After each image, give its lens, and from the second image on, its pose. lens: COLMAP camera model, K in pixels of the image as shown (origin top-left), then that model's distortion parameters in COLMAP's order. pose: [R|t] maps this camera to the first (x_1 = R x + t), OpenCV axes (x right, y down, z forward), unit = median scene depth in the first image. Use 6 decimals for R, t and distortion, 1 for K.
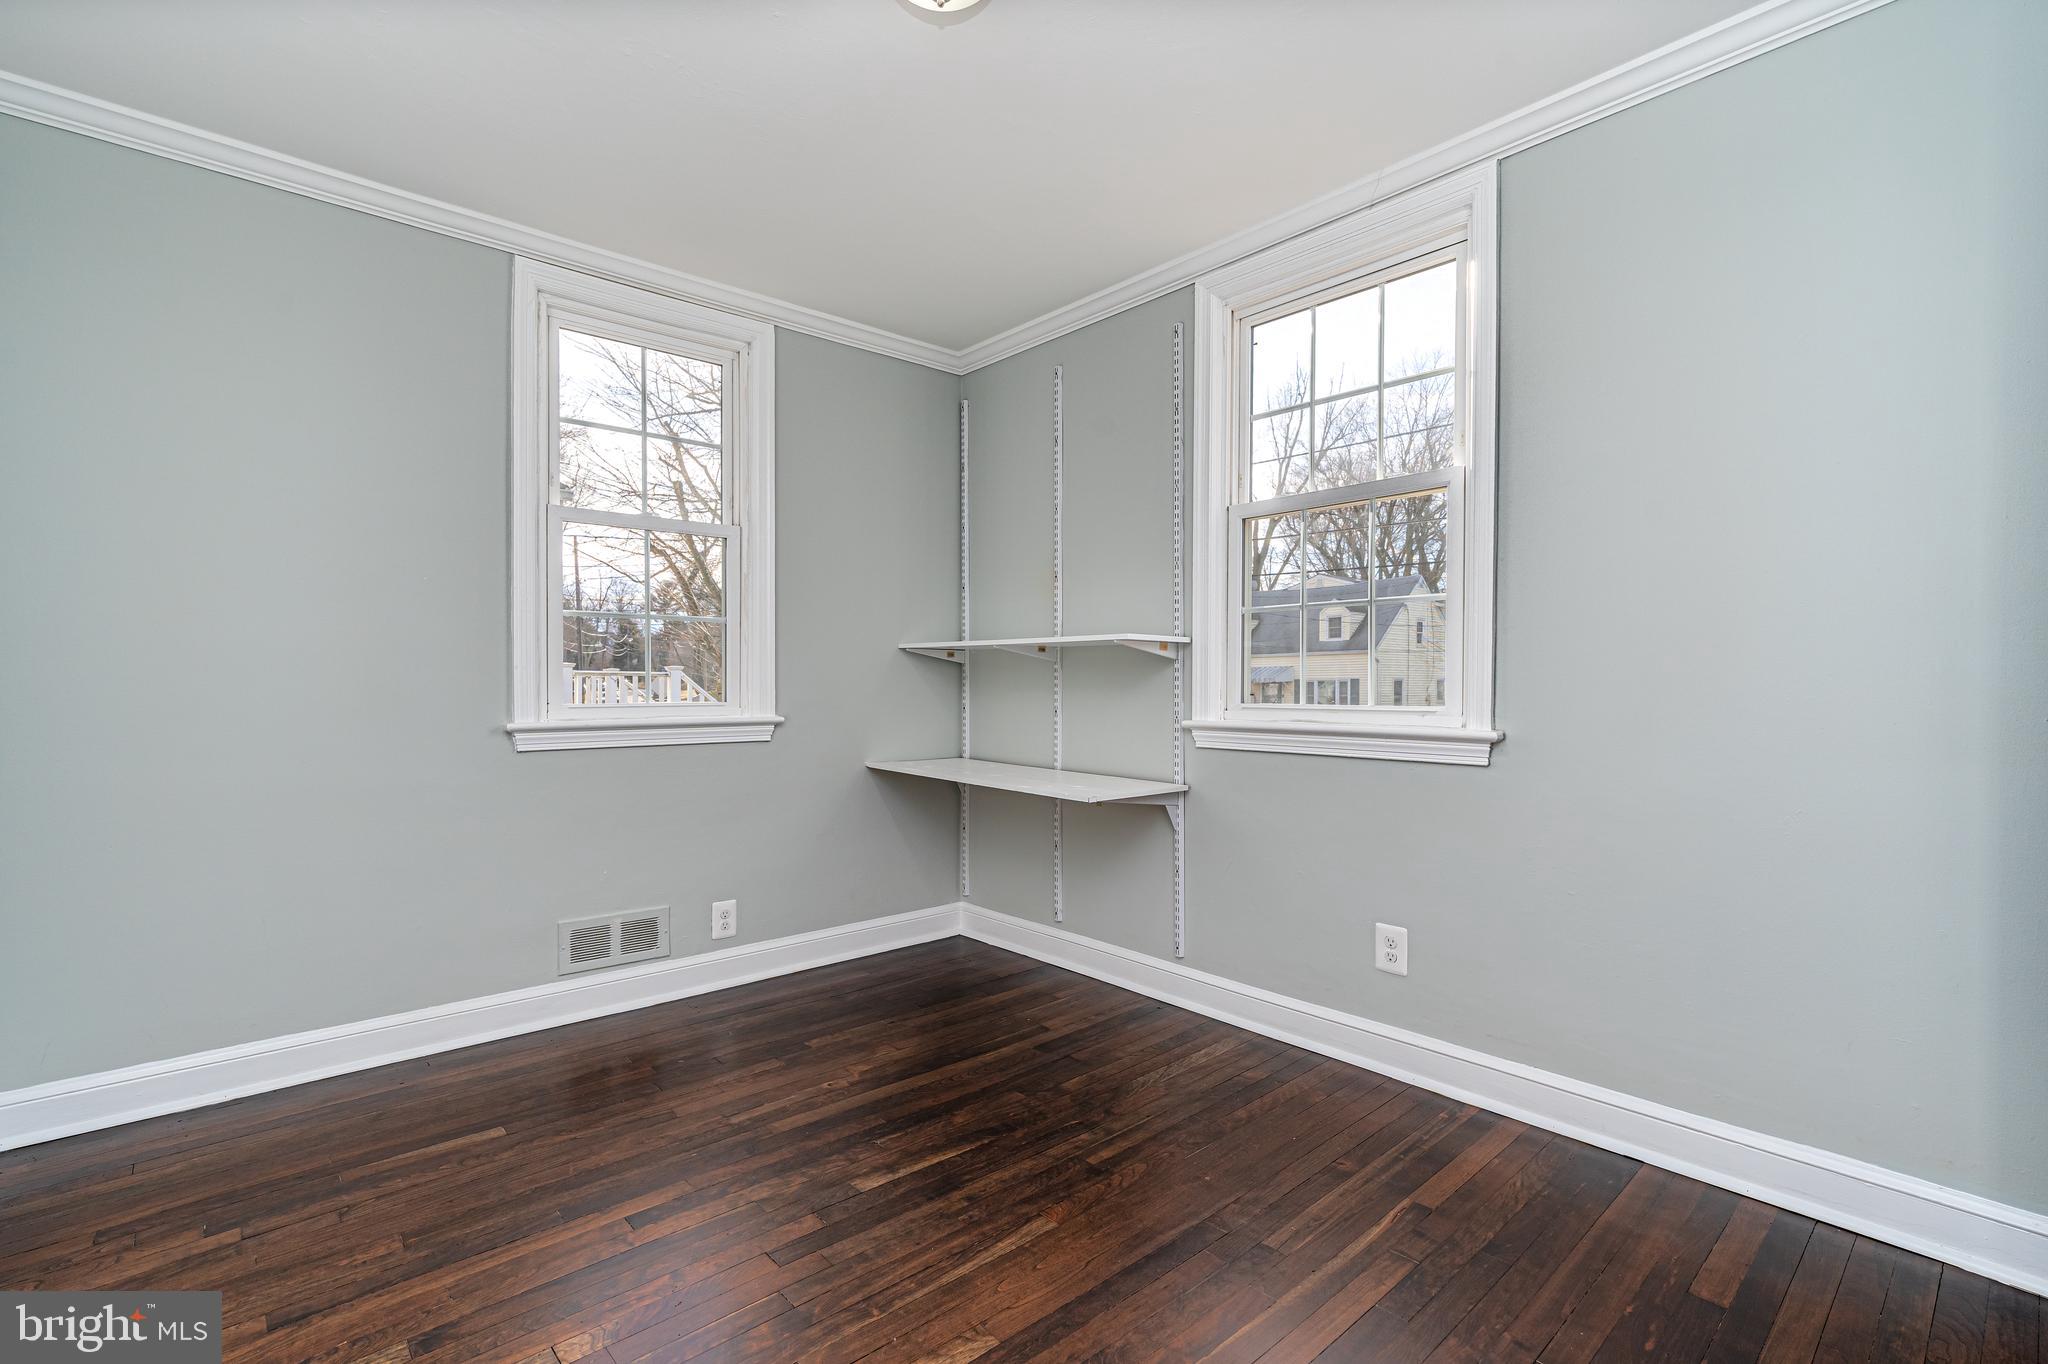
lens RADIAL K [[933.0, 0, 1023.5], [0, 933.0, 691.6], [0, 0, 1]] dist [-0.000054, 0.000325]
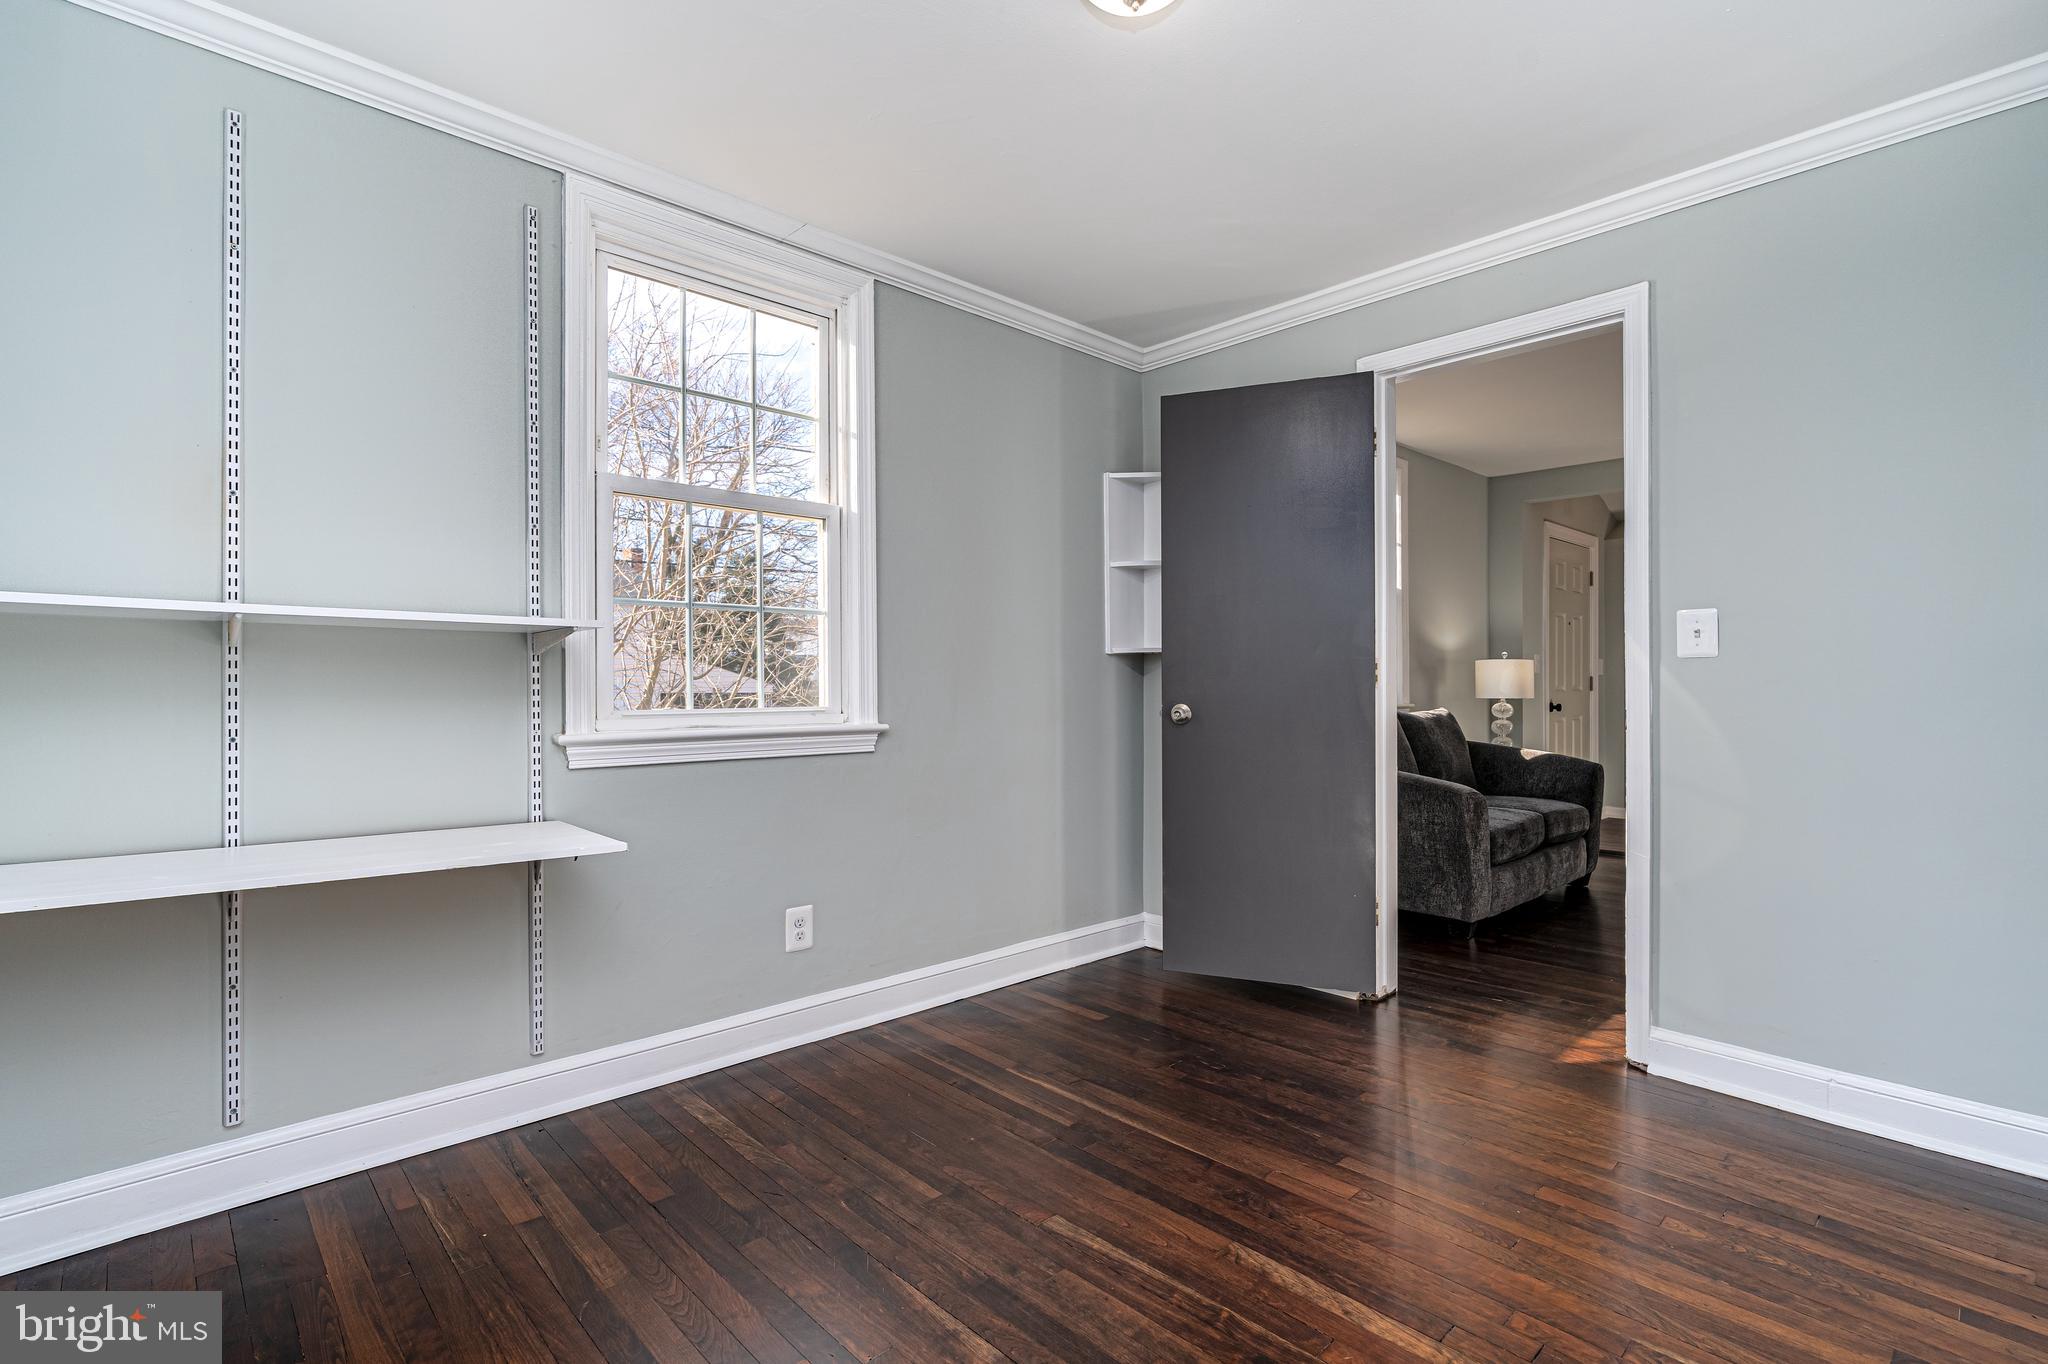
lens RADIAL K [[925.4, 0, 1025.8], [0, 925.4, 686.8], [0, 0, 1]] dist [-0.003828, 0.001041]
pose [[-0.015217, 0.000943, 0.999884, -0.761925], [0.013093, 0.999914, -0.000744, -0.004859], [-0.999798, 0.013080, -0.015228, 0.813723]]
